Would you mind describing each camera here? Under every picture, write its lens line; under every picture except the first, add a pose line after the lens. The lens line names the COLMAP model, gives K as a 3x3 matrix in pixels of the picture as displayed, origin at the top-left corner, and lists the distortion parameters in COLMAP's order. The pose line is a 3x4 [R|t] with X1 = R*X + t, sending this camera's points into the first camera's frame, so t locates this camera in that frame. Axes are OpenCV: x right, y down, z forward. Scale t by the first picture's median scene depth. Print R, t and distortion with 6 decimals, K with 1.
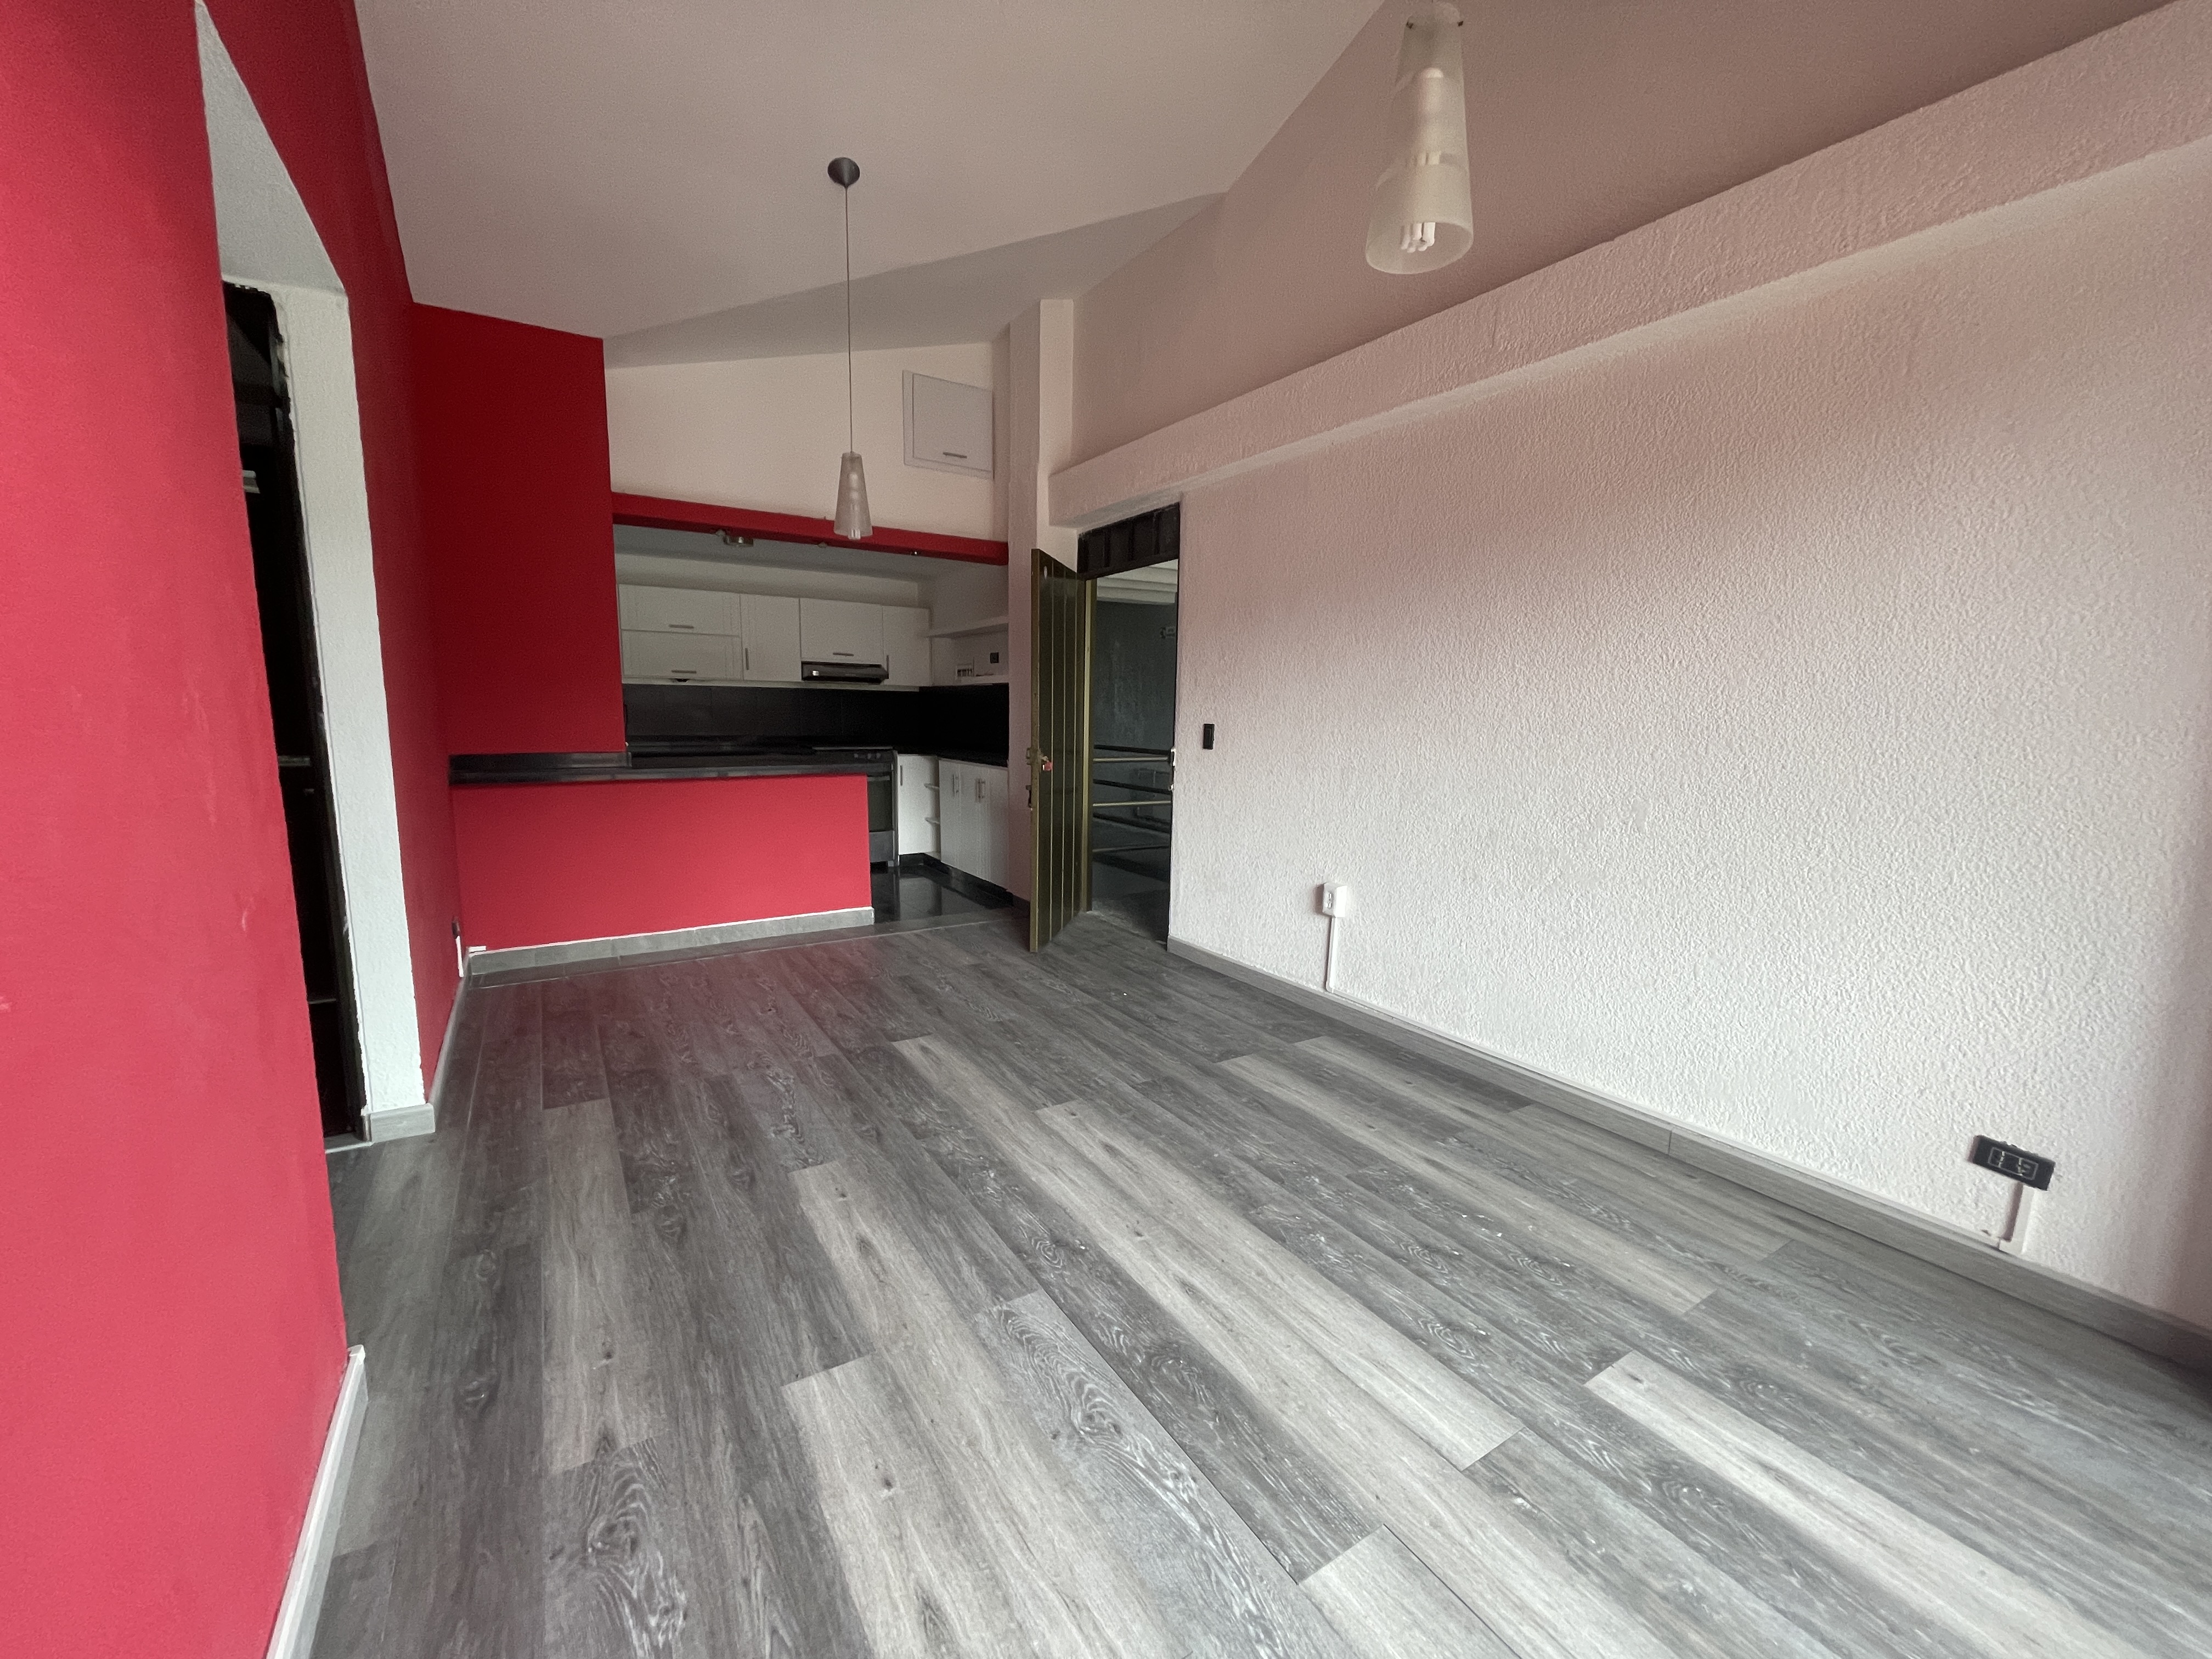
lens RADIAL K [[889.0, 0, 1103.6], [0, 889.0, 824.4], [0, 0, 1]] dist [-0.002362, -0.001284]
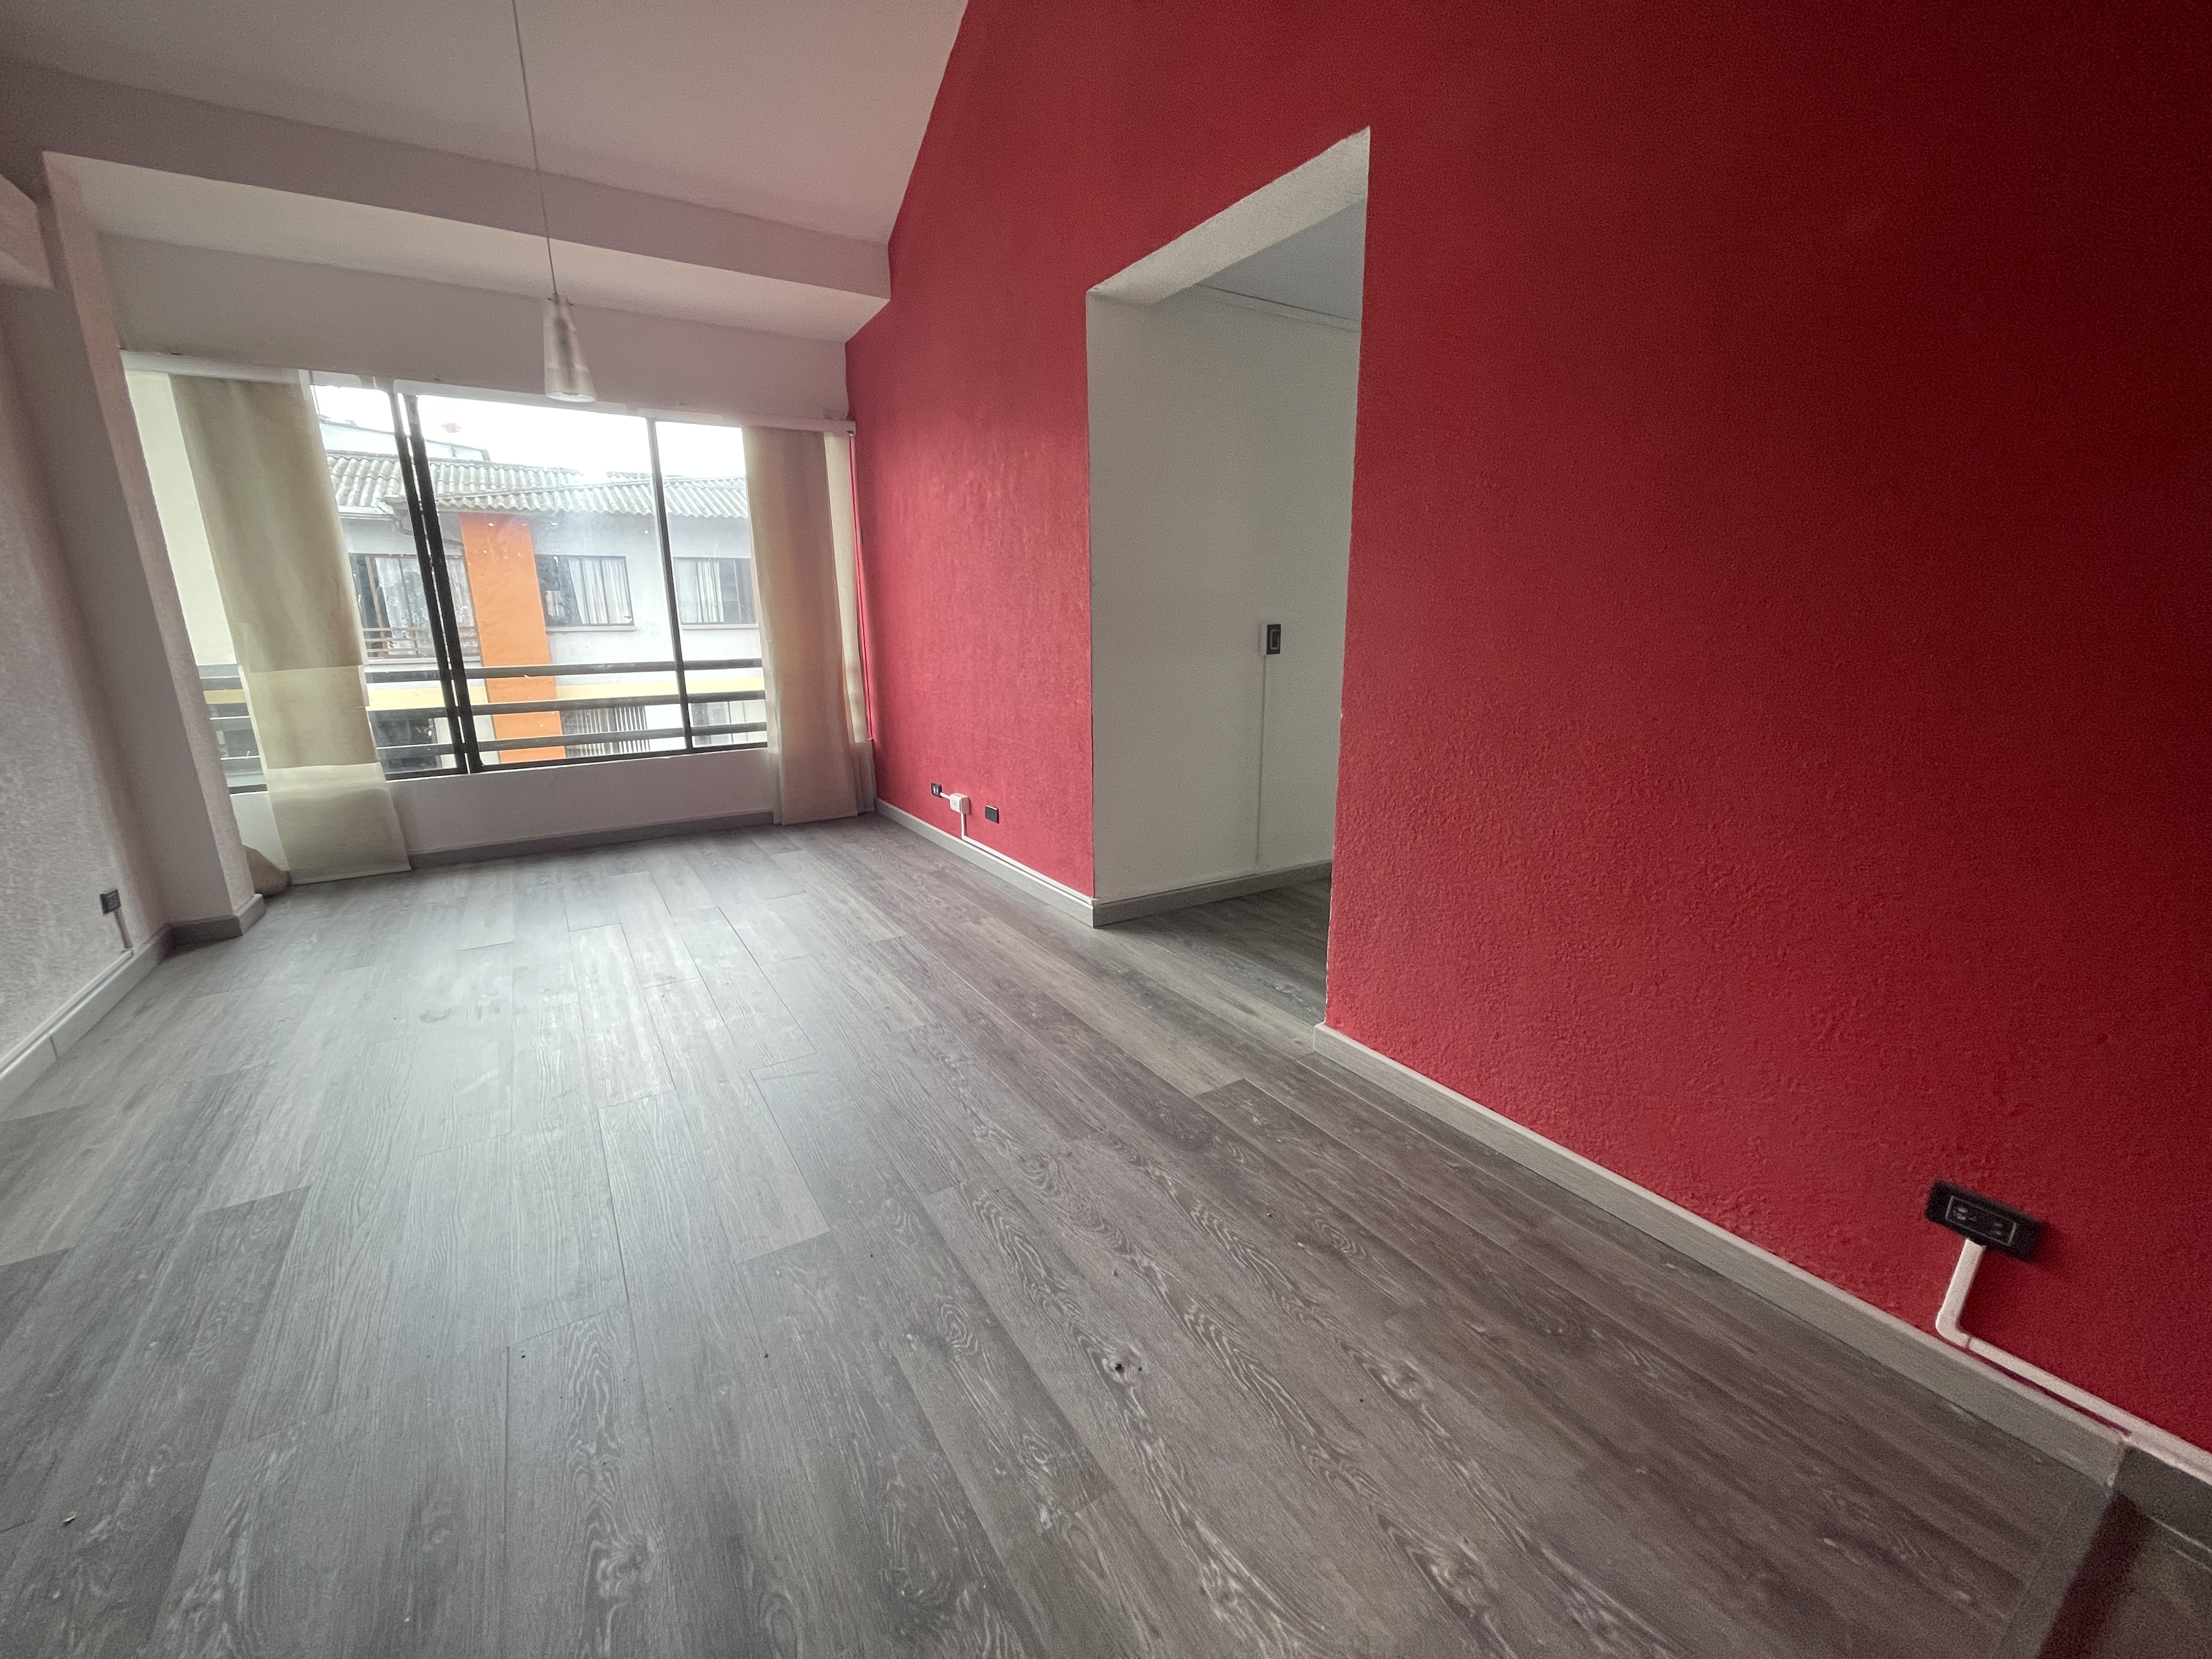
lens RADIAL K [[889.0, 0, 1106.6], [0, 889.0, 827.8], [0, 0, 1]] dist [-0.002362, -0.001284]
pose [[-0.999922, -0.004373, -0.011701, -0.358591], [-0.008369, 0.929915, 0.367679, -0.166015], [0.009273, 0.367749, -0.929879, 1.267322]]
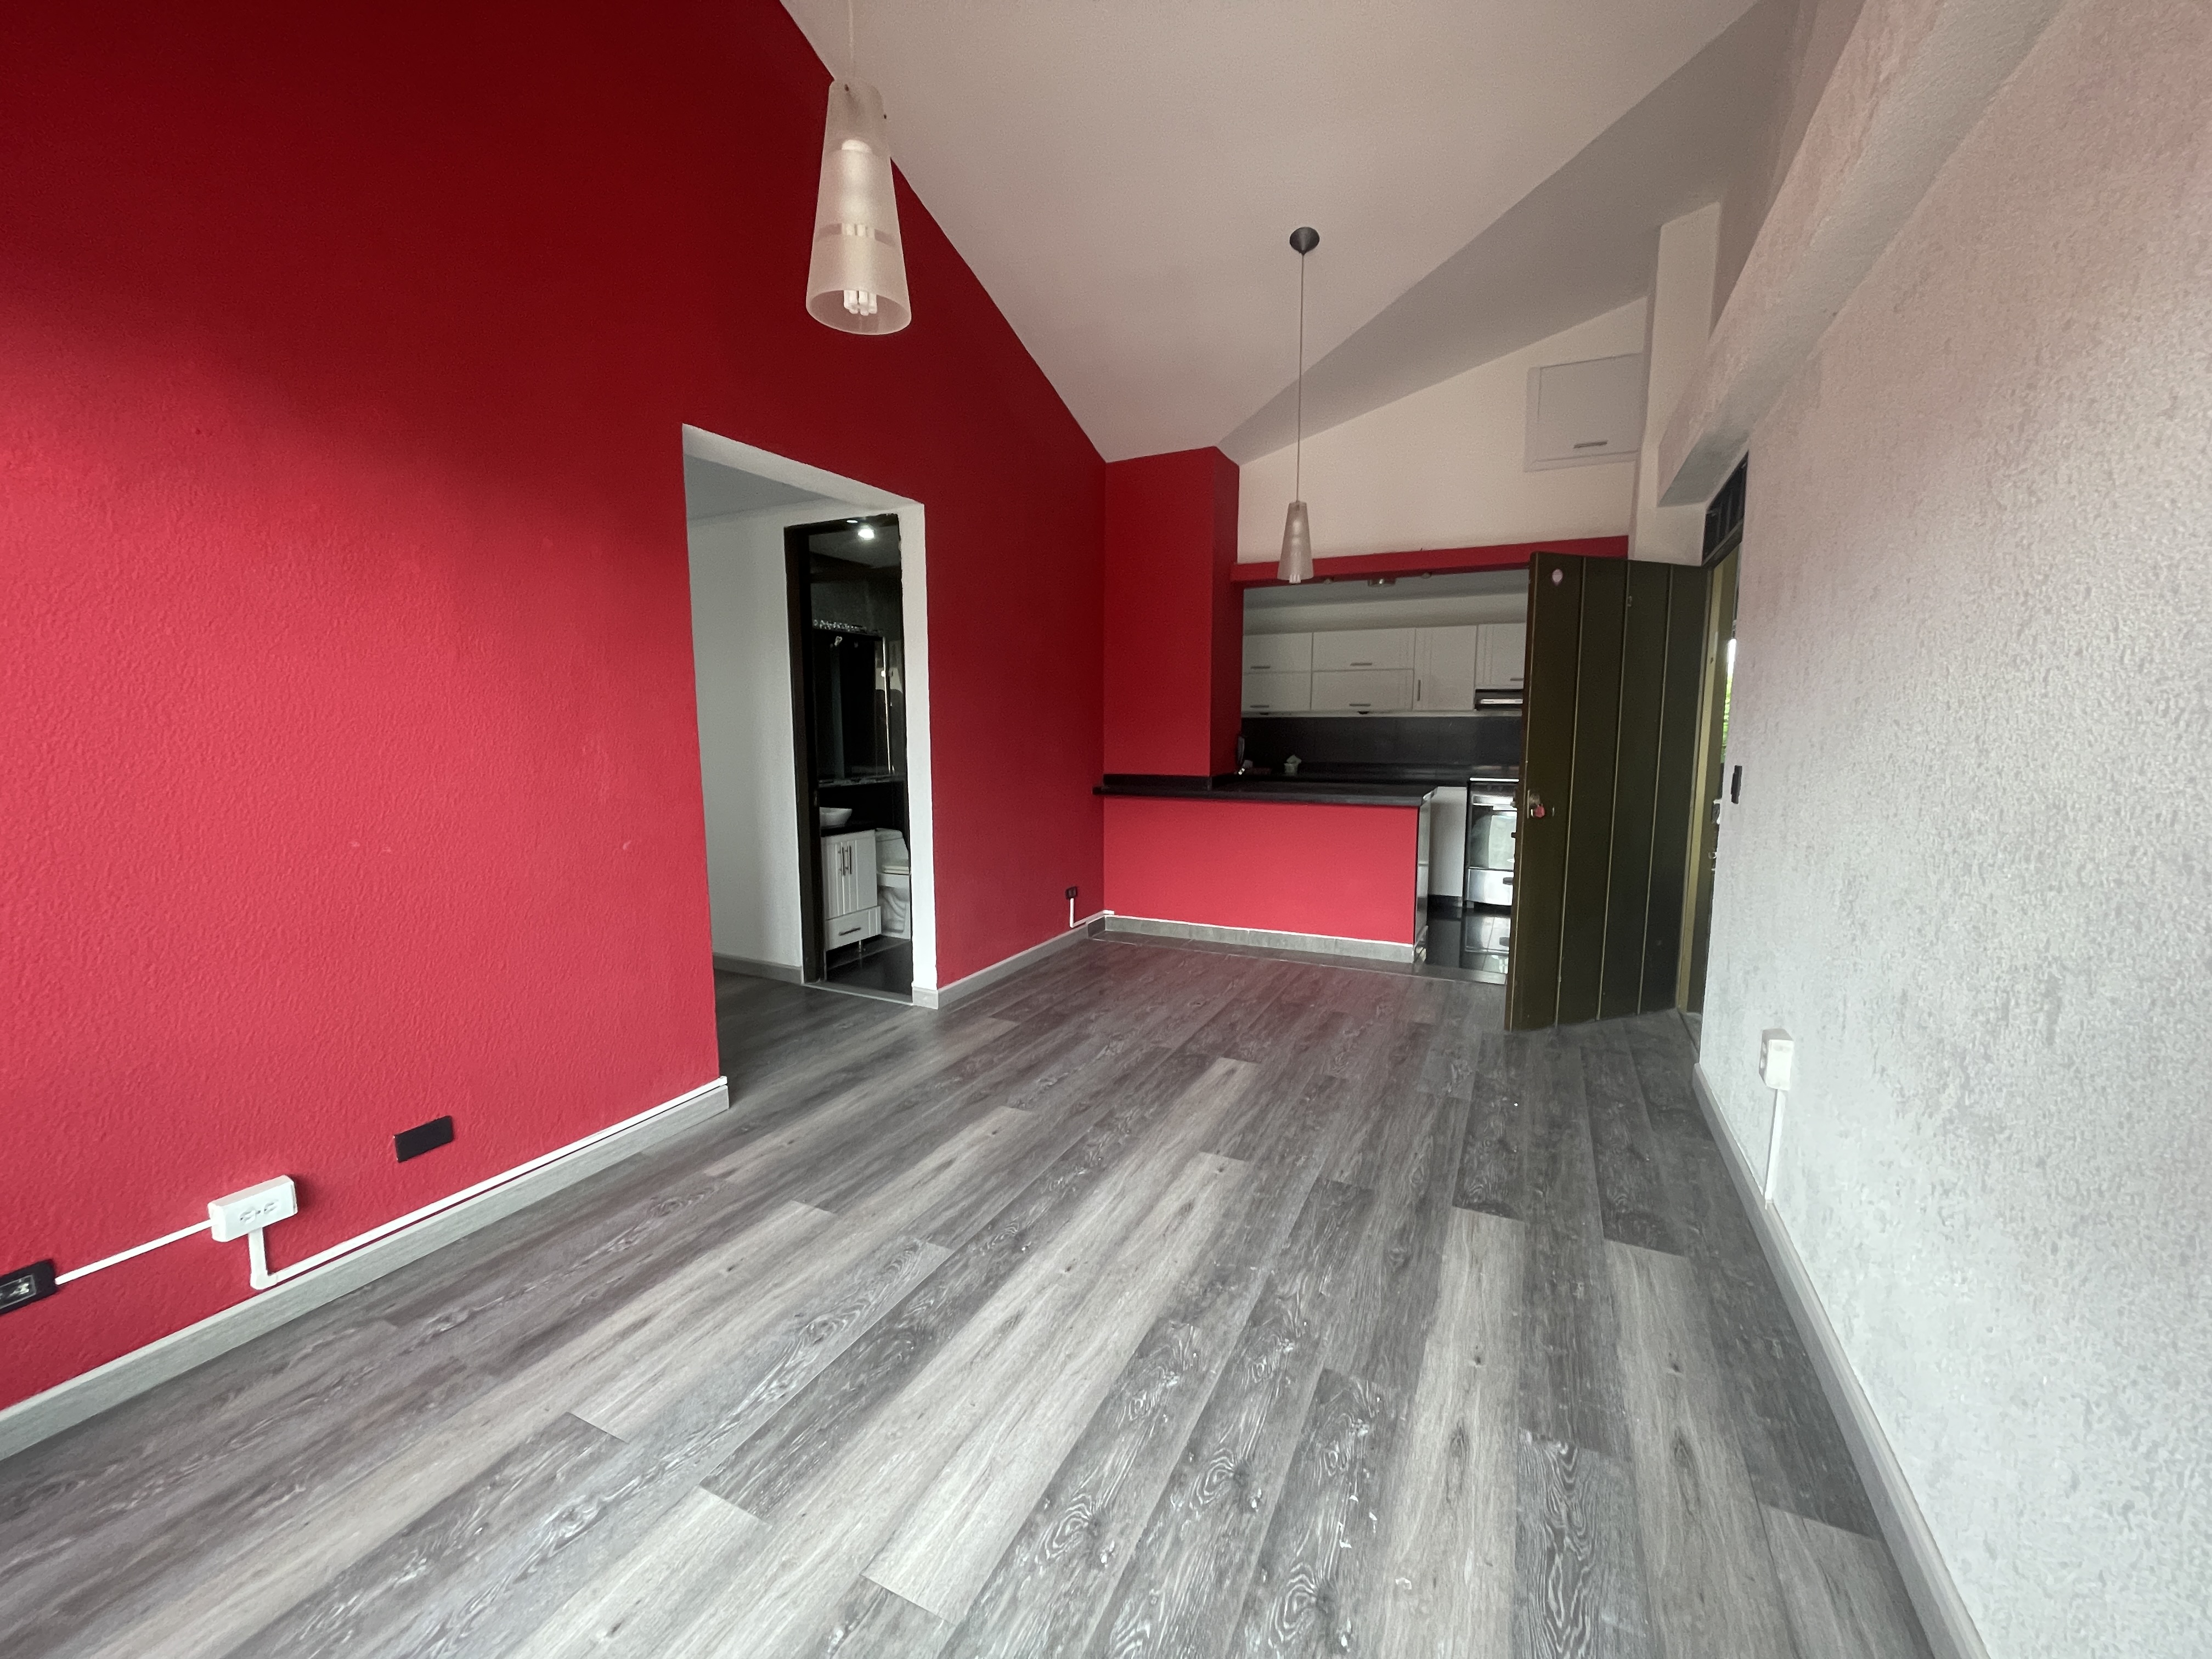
lens RADIAL K [[889.0, 0, 1102.7], [0, 889.0, 819.8], [0, 0, 1]] dist [-0.002362, -0.001284]
pose [[0.529266, 0.079808, -0.844694, 0.503737], [-0.105897, 0.993995, 0.027562, -0.046093], [0.841821, 0.074863, 0.534540, 0.260272]]
